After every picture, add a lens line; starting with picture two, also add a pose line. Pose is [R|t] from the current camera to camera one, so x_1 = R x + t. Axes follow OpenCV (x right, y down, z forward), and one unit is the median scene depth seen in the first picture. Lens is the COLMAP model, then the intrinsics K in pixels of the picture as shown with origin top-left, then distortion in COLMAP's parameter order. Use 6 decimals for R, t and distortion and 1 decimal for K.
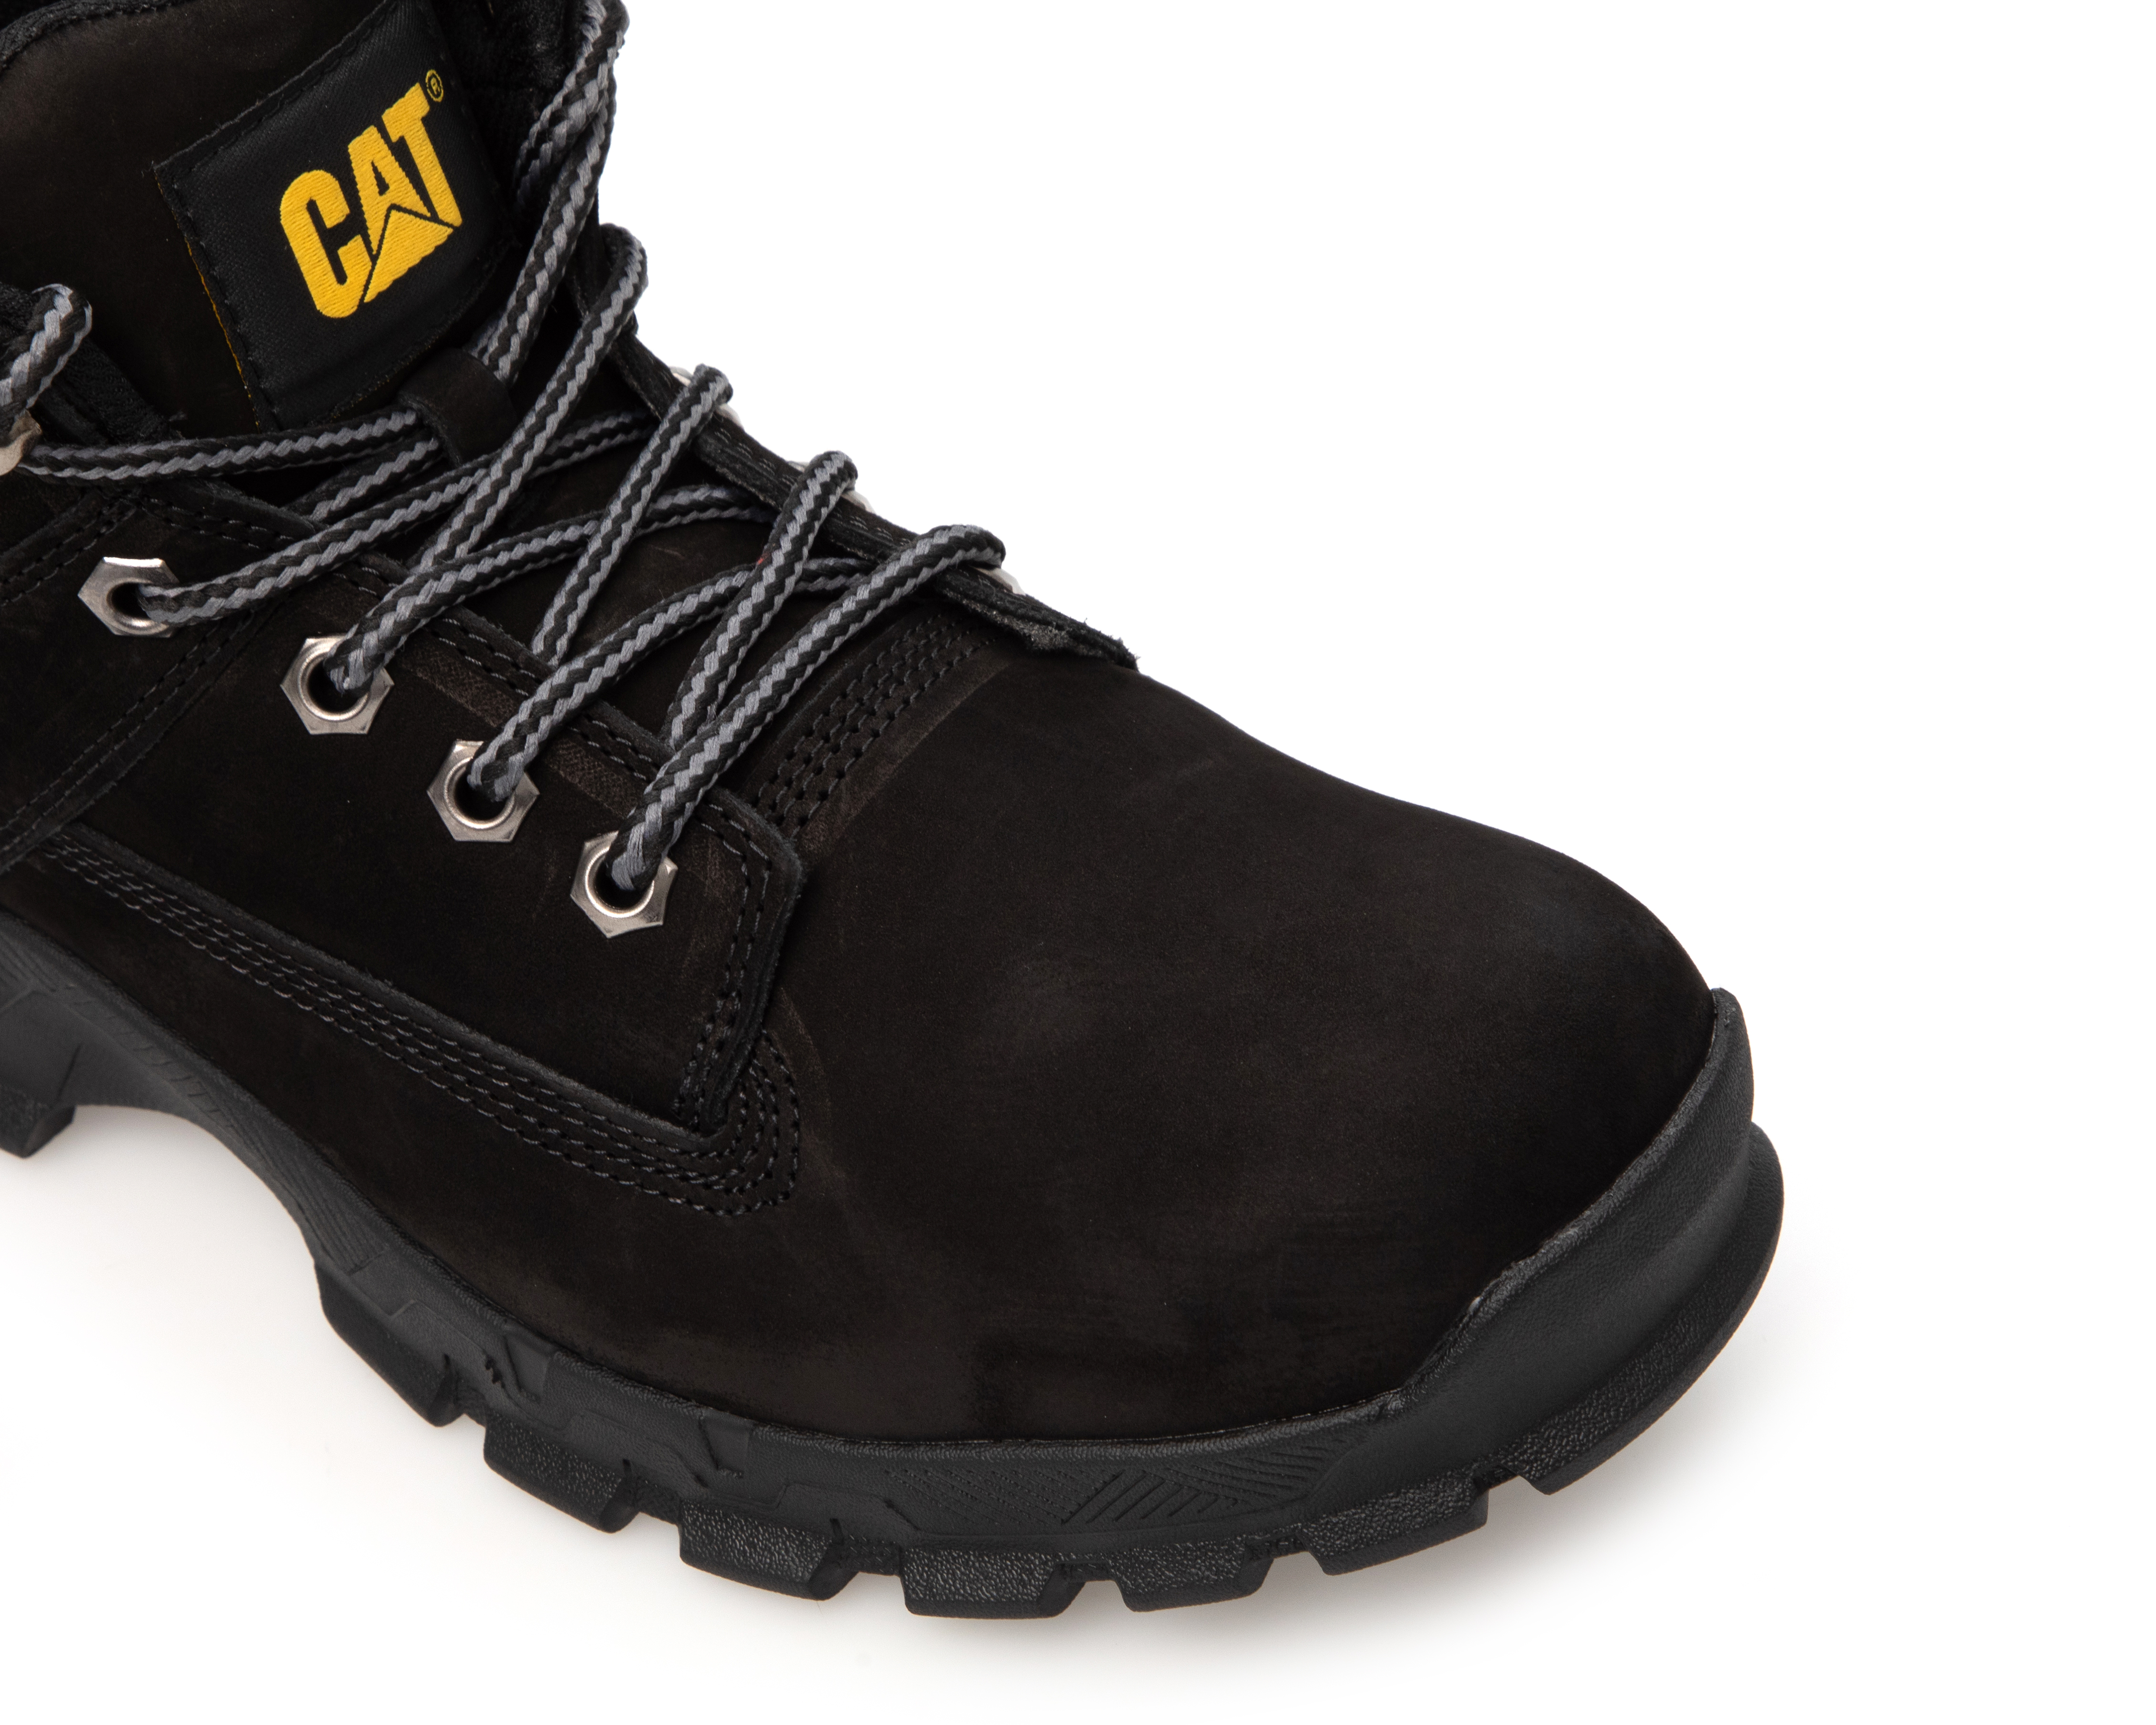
lens RADIAL K [[5065.4, 0, 977.8], [0, 5065.4, 862.5], [0, 0, 1]] dist [-0.001871, 0.365484]
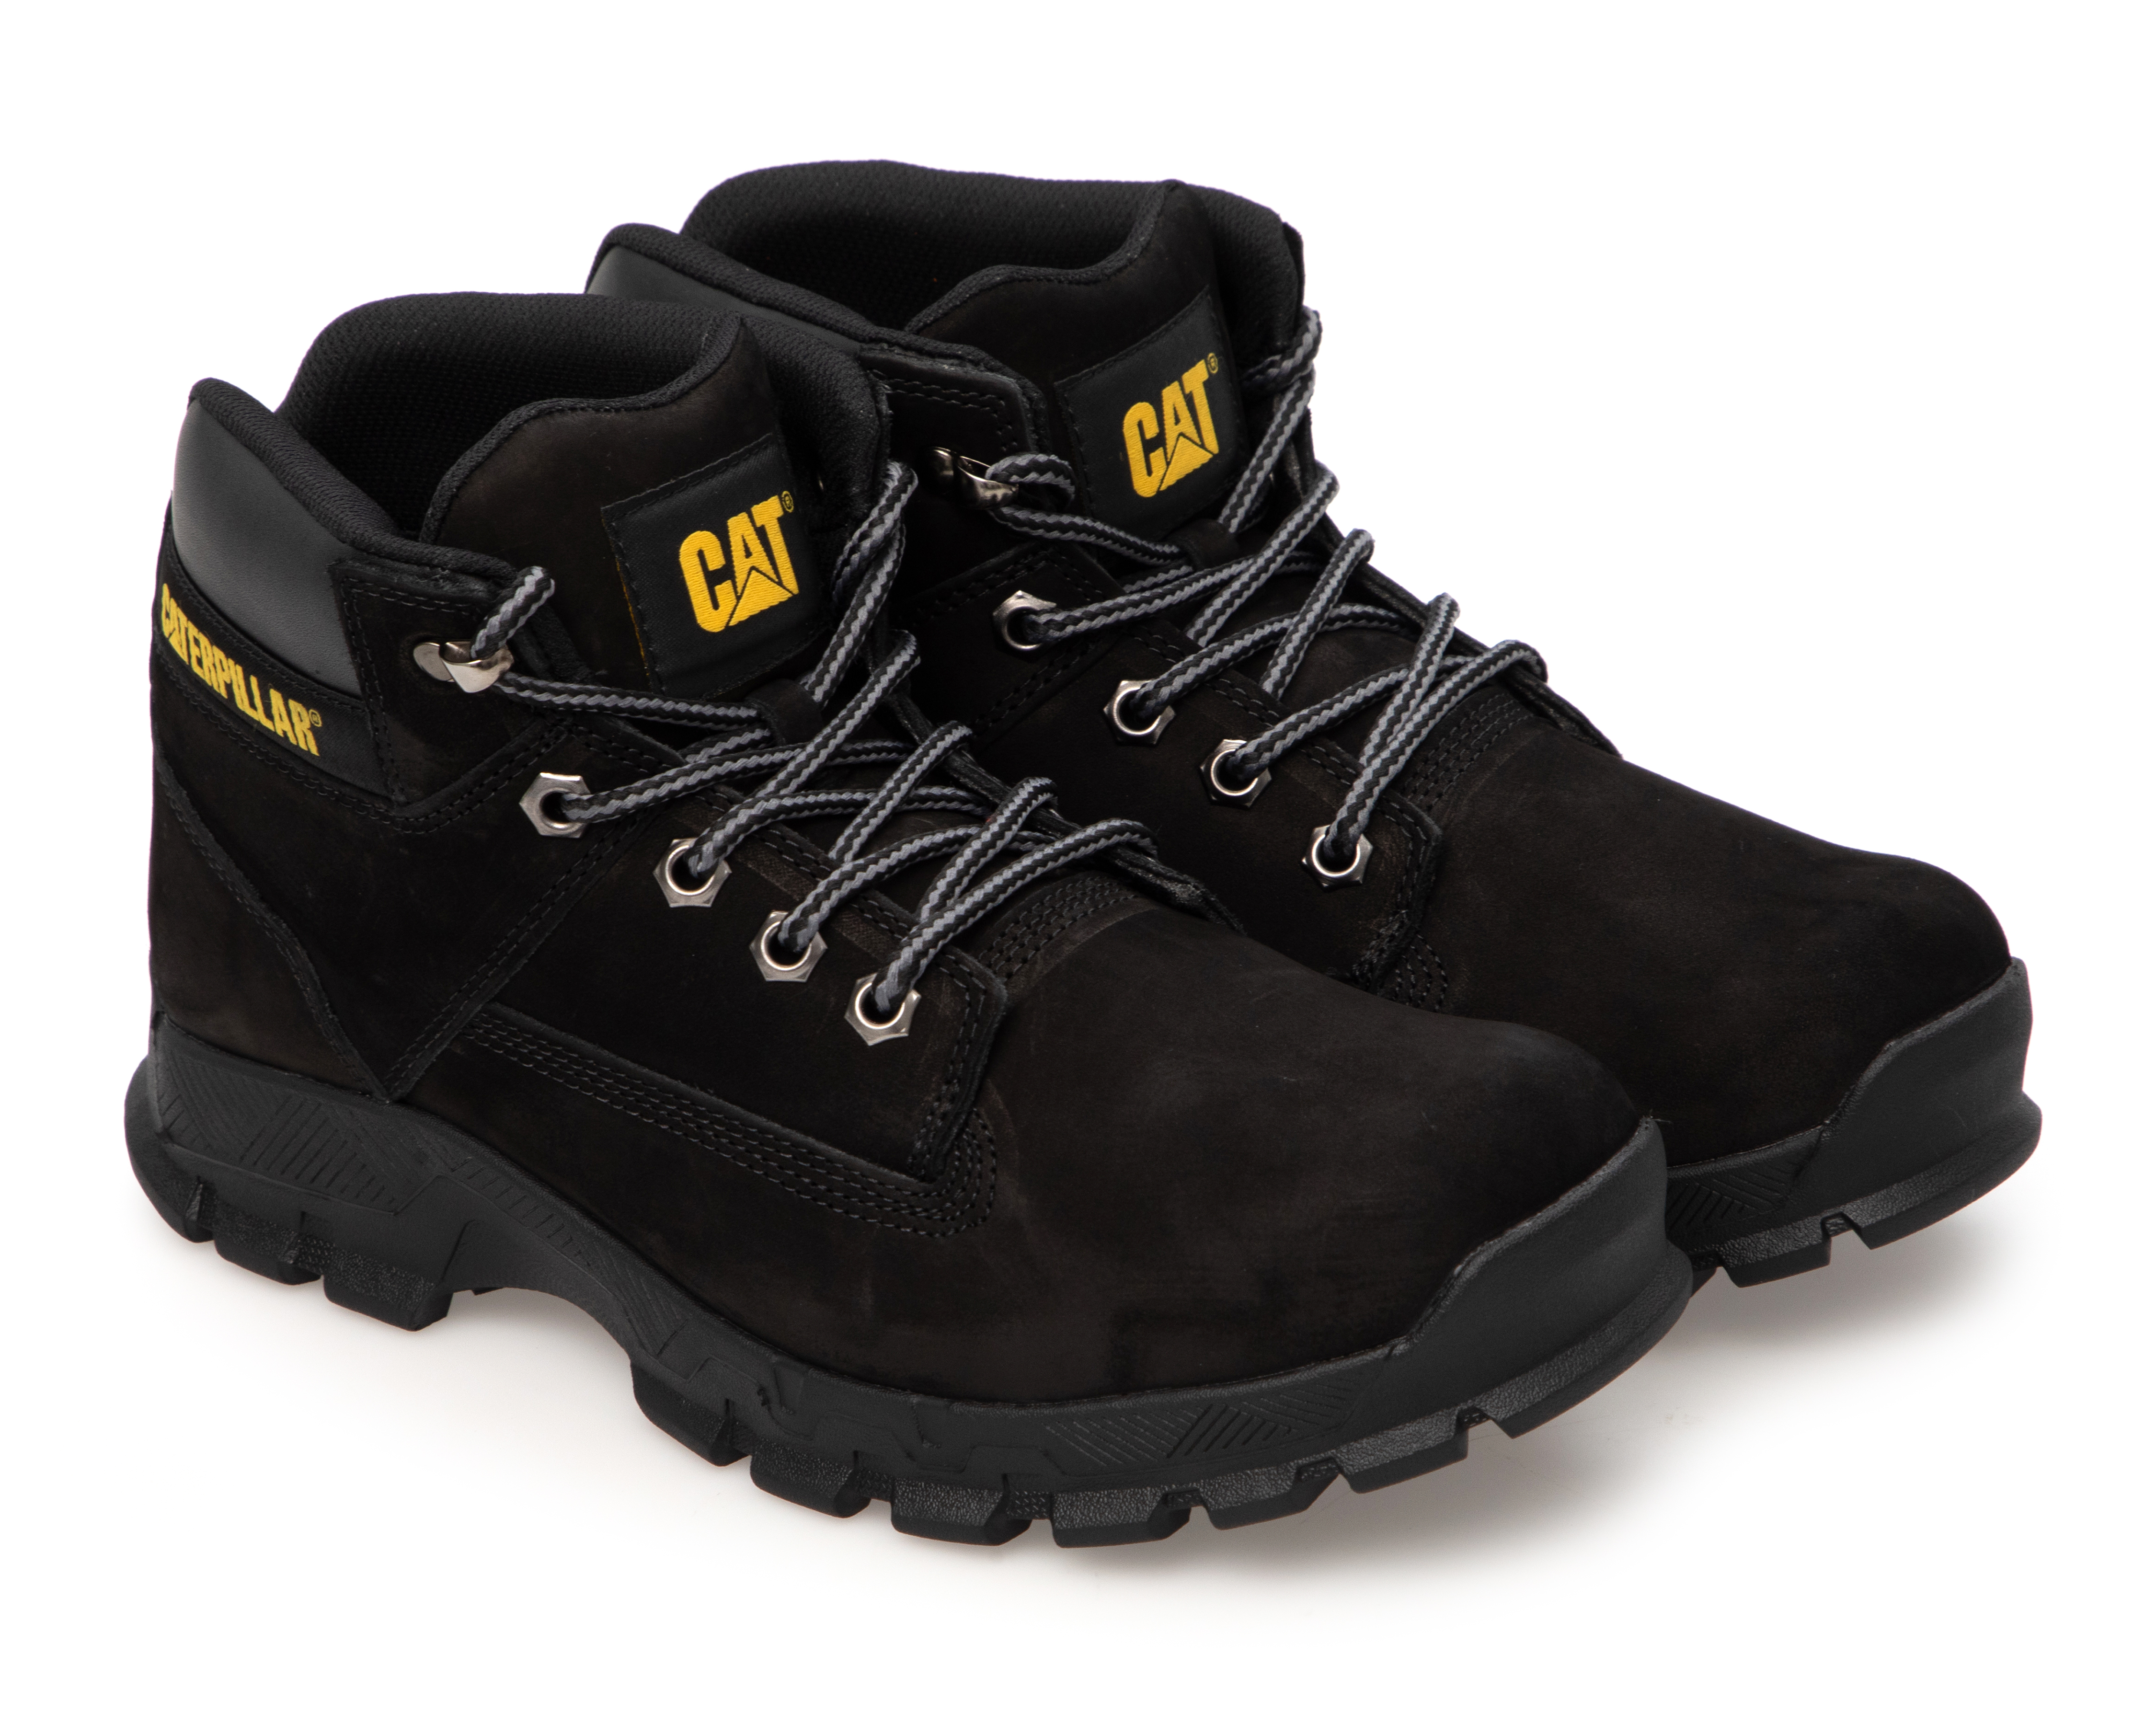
lens RADIAL K [[5932.1, 0, 1078.0], [0, 5932.1, 862.5], [0, 0, 1]] dist [-0.080053, -0.185980]
pose [[0.998692, 0.043348, -0.027104, 0.029164], [-0.049348, 0.955895, -0.289533, 0.448090], [0.013358, 0.290492, 0.956784, -0.618963]]
